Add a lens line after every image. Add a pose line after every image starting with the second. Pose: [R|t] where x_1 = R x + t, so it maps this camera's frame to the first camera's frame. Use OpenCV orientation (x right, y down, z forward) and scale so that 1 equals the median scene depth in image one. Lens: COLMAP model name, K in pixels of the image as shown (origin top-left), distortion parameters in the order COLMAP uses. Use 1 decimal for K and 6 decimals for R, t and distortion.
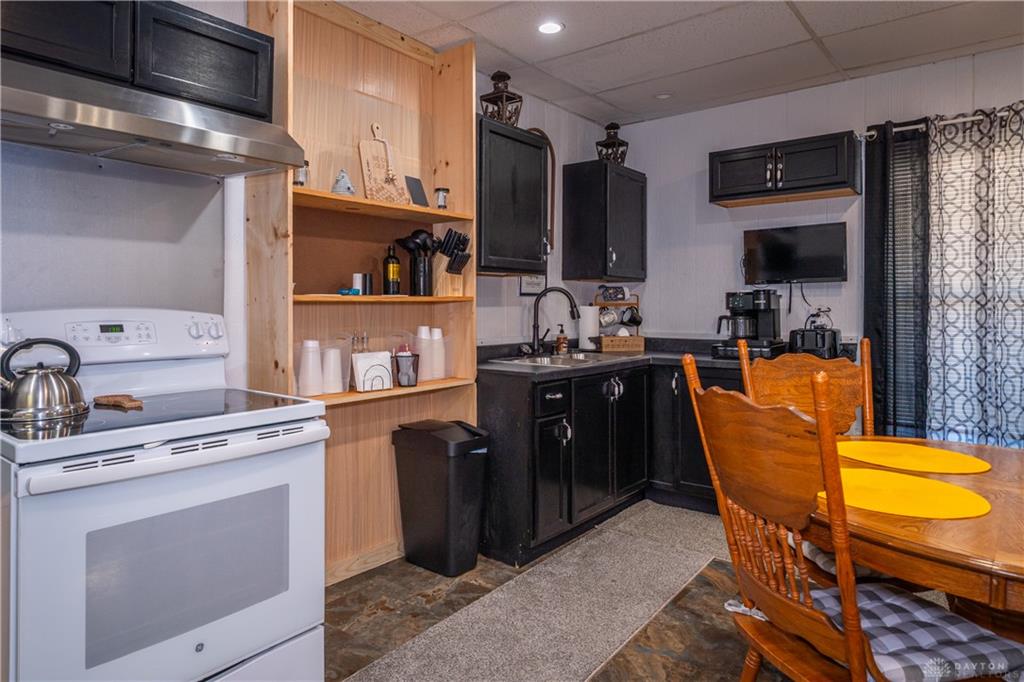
lens RADIAL K [[634.1, 0, 471.0], [0, 634.1, 307.7], [0, 0, 1]] dist [0.000438, 0.001962]
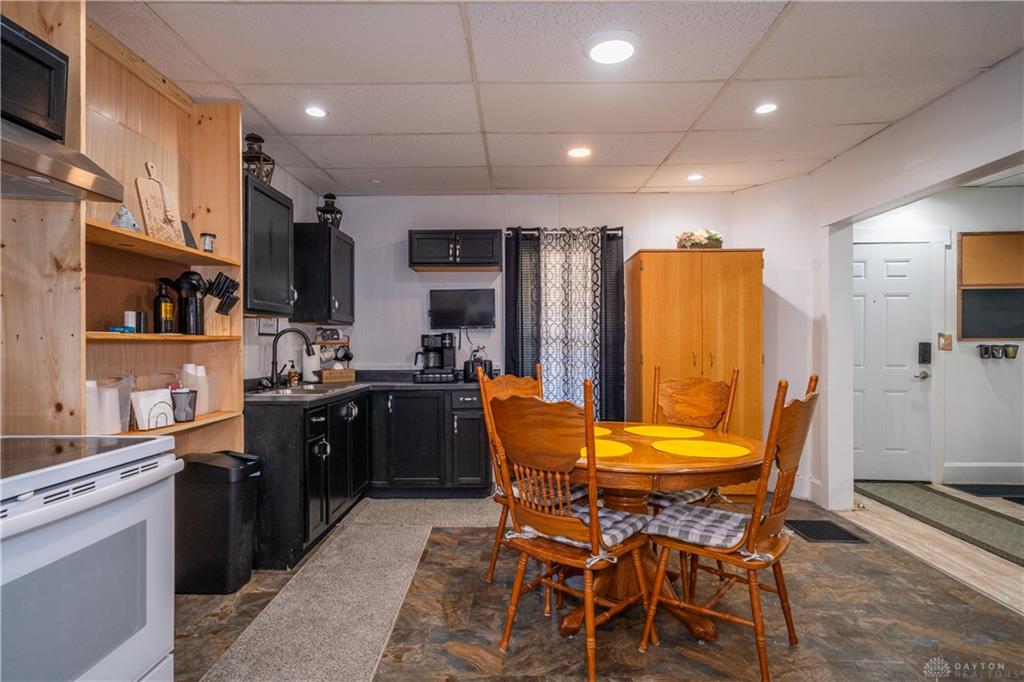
lens RADIAL K [[541.4, 0, 506.4], [0, 541.4, 347.4], [0, 0, 1]] dist [-0.003308, 0.002462]
pose [[0.775401, -0.003614, 0.631459, -0.230523], [0.003364, 0.999993, 0.001592, 0.002331], [-0.631461, 0.000890, 0.775407, -0.016909]]
